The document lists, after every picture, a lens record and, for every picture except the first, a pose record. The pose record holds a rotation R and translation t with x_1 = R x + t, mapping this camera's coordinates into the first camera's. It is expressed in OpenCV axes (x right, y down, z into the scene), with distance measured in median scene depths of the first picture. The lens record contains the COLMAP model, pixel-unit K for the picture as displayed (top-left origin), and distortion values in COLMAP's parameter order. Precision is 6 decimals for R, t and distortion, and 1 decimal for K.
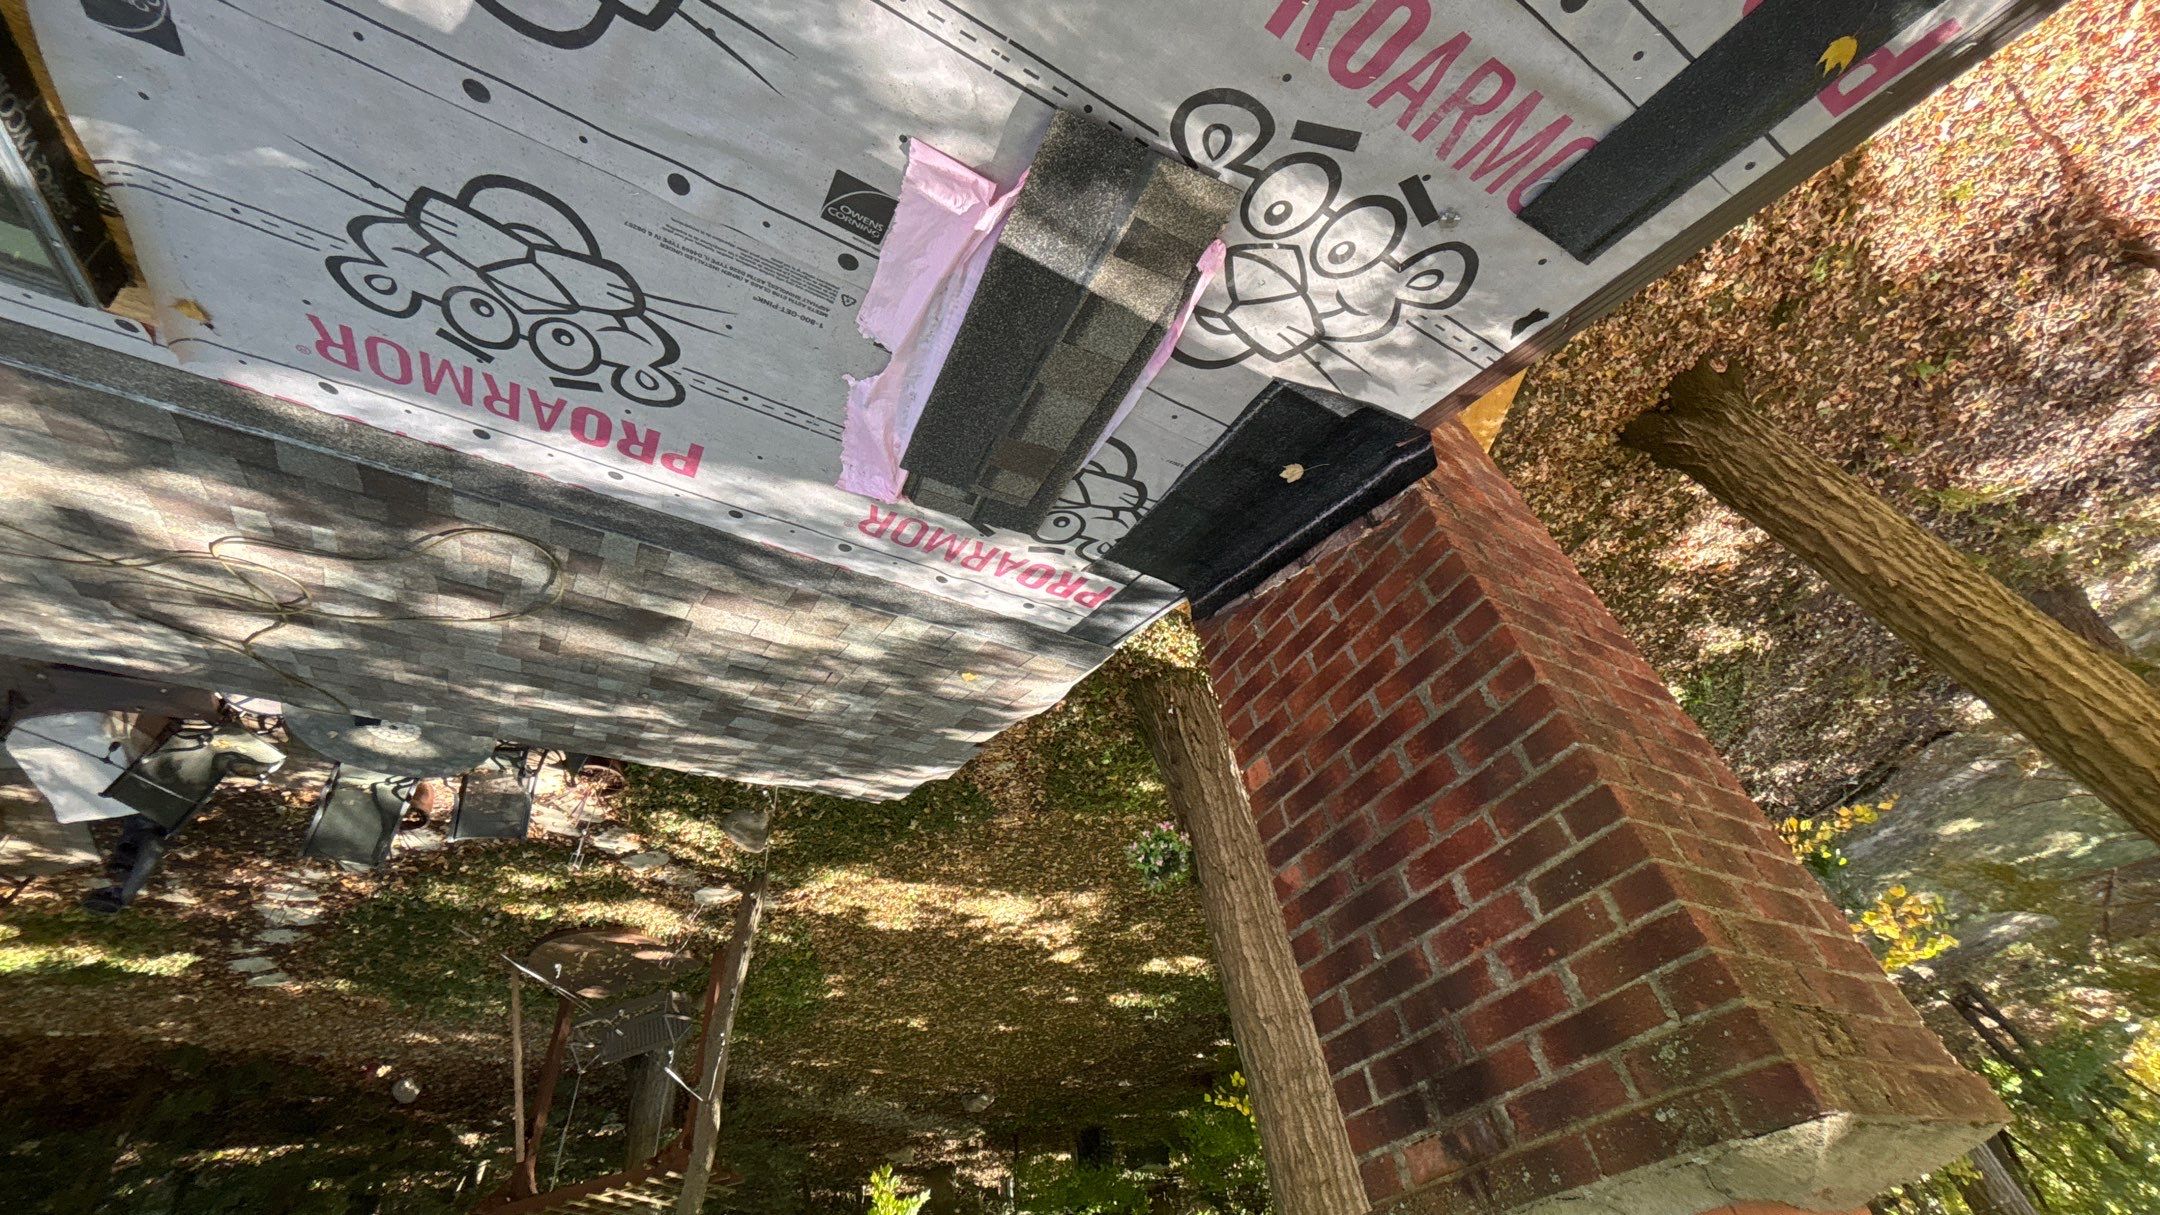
lens RADIAL K [[865.6, 0, 1077.6], [0, 865.6, 608.7], [0, 0, 1]] dist [-0.003434, 0.001982]
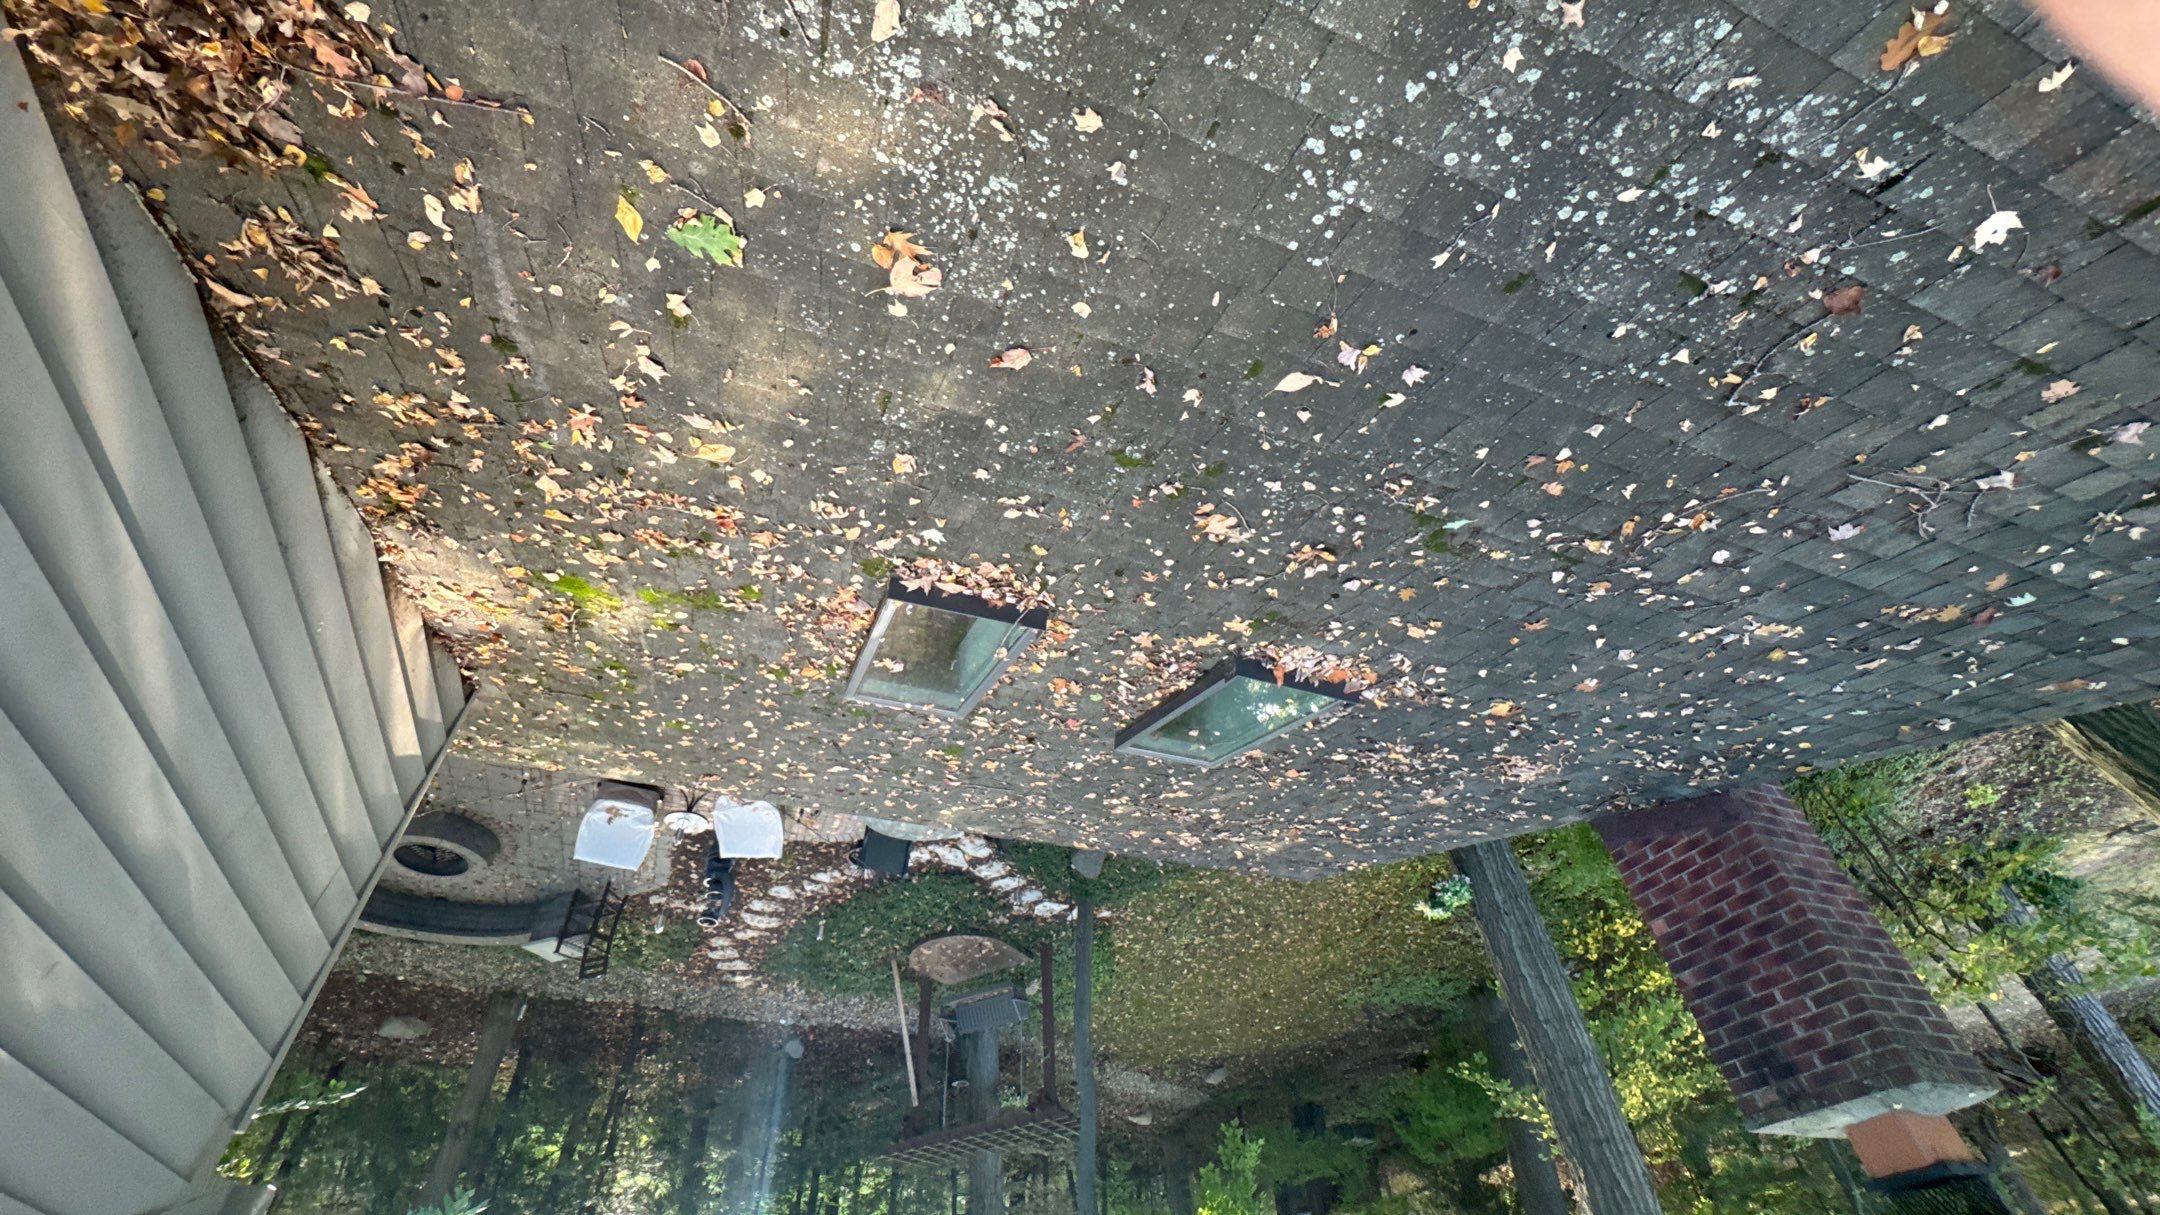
lens RADIAL K [[865.6, 0, 1082.4], [0, 865.6, 607.1], [0, 0, 1]] dist [-0.003434, 0.001982]
pose [[0.989355, -0.036200, -0.140944, -1.222732], [0.039078, 0.999079, 0.017708, -0.974993], [0.140174, -0.023028, 0.989859, -1.846424]]
